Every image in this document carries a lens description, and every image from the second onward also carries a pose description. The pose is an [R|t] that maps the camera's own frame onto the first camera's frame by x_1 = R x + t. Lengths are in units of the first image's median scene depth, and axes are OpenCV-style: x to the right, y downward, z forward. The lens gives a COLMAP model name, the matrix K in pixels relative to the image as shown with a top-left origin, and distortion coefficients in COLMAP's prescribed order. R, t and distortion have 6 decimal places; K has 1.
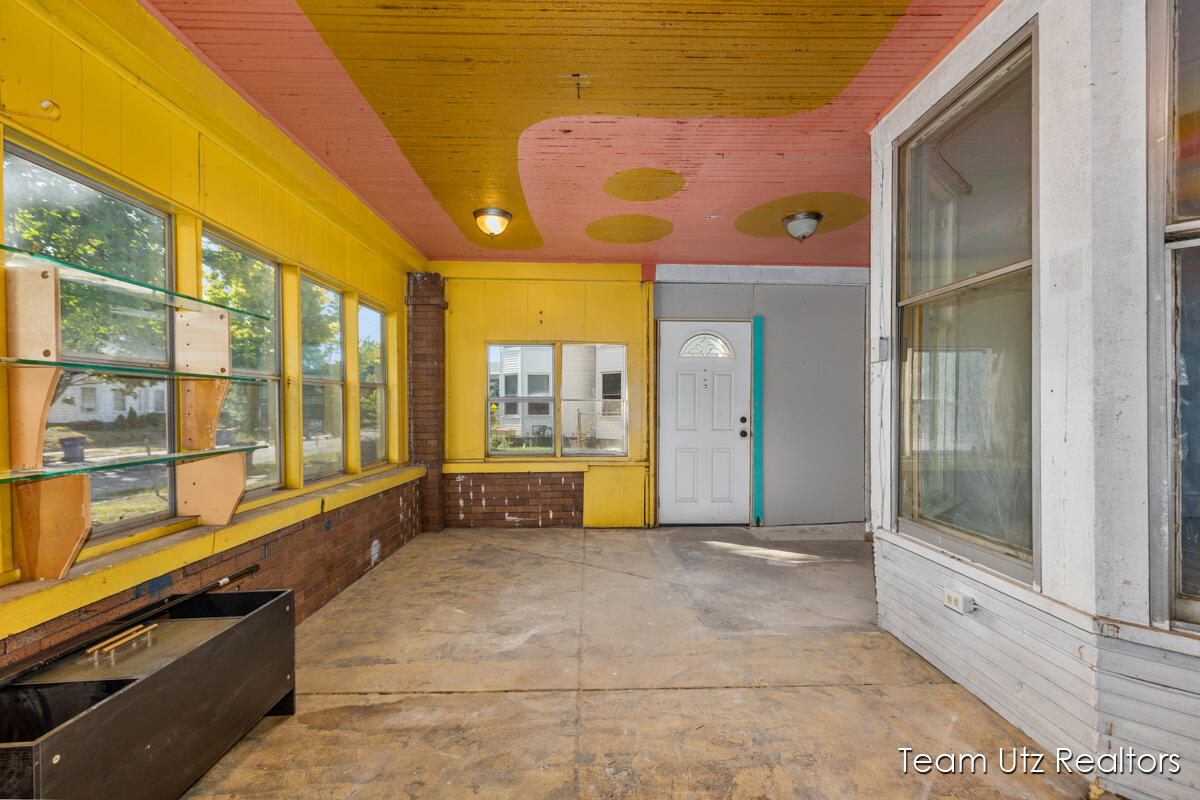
lens RADIAL K [[547.6, 0, 602.8], [0, 547.6, 405.4], [0, 0, 1]] dist [0.010421, -0.002524]
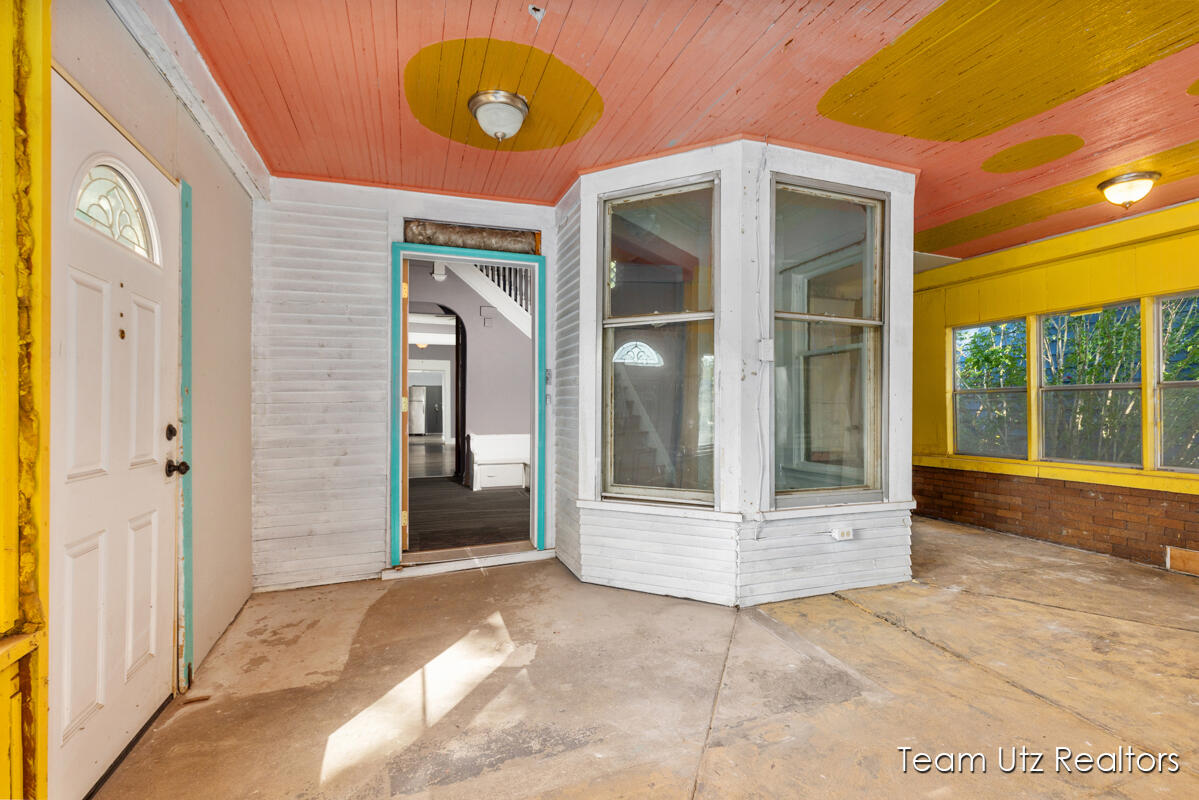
lens RADIAL K [[547.2, 0, 604.6], [0, 547.2, 406.4], [0, 0, 1]] dist [0.010421, -0.002524]
pose [[-0.331317, 0.003066, 0.943515, -0.406371], [-0.003060, 0.999986, -0.004325, 0.016525], [-0.943515, -0.004320, -0.331303, 1.589538]]
